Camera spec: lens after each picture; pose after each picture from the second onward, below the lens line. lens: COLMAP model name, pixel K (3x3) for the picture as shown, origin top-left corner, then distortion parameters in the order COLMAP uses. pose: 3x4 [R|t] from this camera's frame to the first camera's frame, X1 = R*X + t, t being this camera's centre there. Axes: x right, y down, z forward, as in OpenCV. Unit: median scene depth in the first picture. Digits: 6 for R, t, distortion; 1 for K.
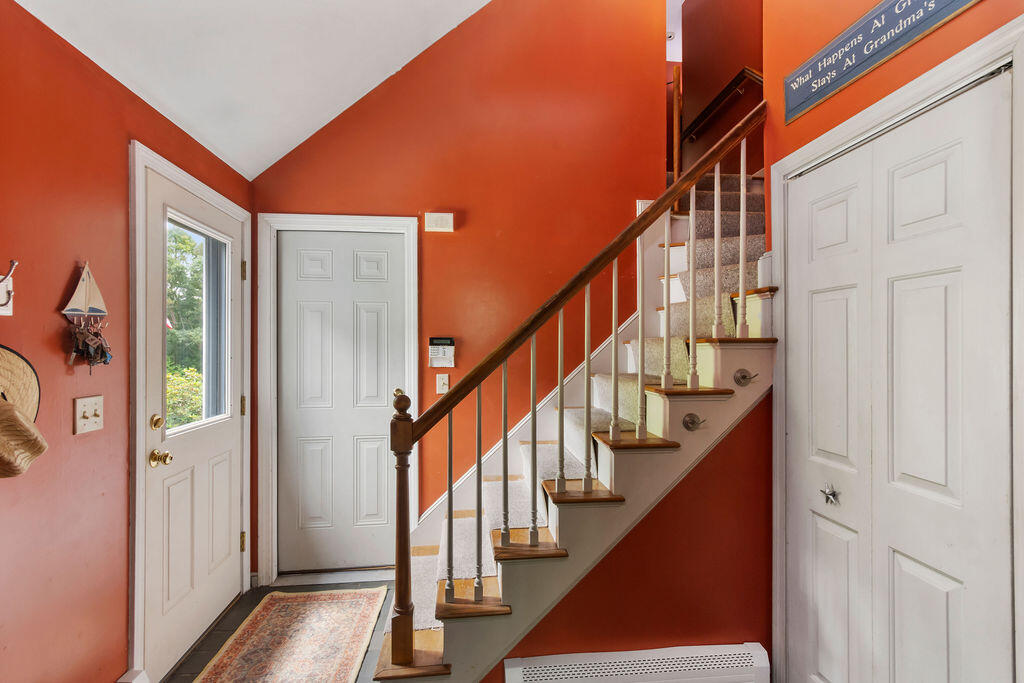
lens RADIAL K [[466.7, 0, 520.3], [0, 466.7, 336.1], [0, 0, 1]] dist [0.000527, 0.000190]
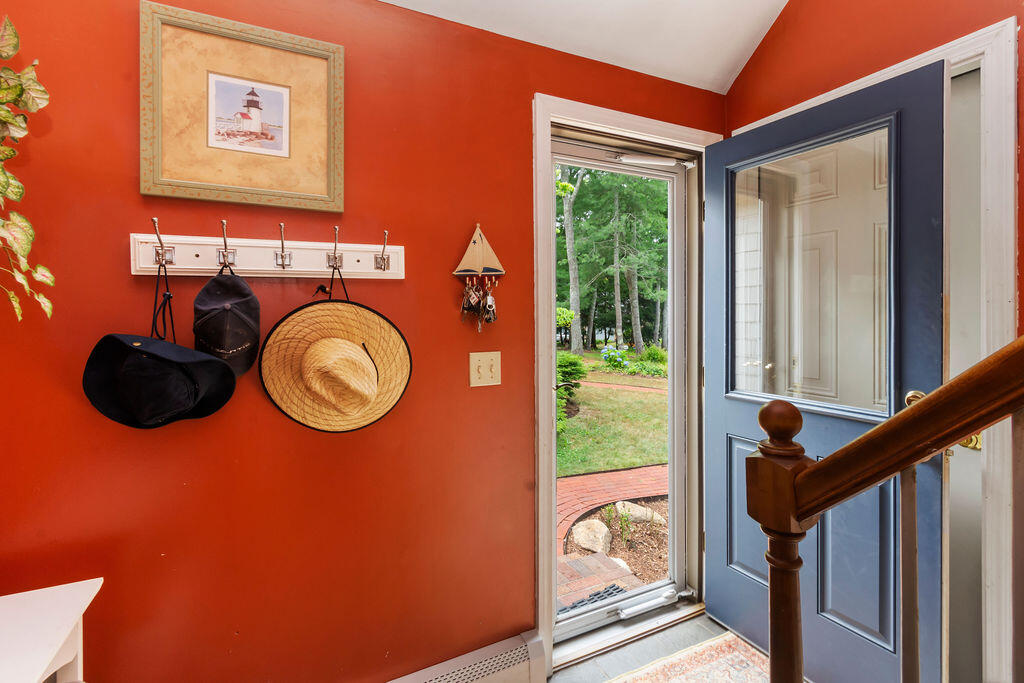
lens RADIAL K [[478.1, 0, 513.8], [0, 478.1, 316.7], [0, 0, 1]] dist [0.000519, 0.000093]
pose [[0.326405, 0.005334, -0.945215, 0.100827], [0.031797, 0.999356, 0.016620, 0.028491], [0.944695, -0.035480, 0.326025, 0.601113]]
